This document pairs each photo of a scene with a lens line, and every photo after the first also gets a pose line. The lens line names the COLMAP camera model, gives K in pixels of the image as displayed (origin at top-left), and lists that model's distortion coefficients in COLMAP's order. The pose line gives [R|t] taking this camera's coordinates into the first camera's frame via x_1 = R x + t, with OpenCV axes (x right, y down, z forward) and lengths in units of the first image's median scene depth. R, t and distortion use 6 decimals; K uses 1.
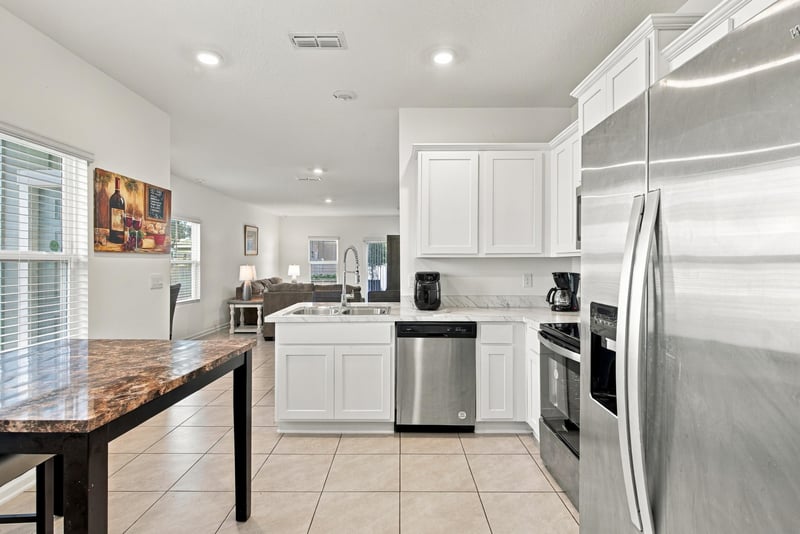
lens RADIAL K [[392.1, 0, 390.9], [0, 392.1, 263.0], [0, 0, 1]] dist [0.001132, -0.000109]
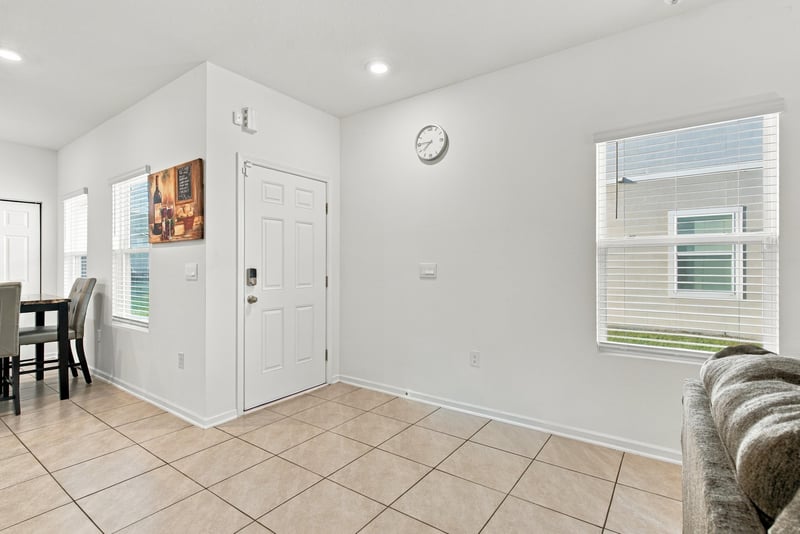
lens RADIAL K [[387.3, 0, 400.1], [0, 387.3, 262.1], [0, 0, 1]] dist [0.001247, 0.000170]
pose [[-0.570170, -0.003090, -0.821521, -0.183673], [0.003705, 0.999973, -0.006332, 0.037805], [0.821519, -0.006654, -0.570143, 2.176620]]
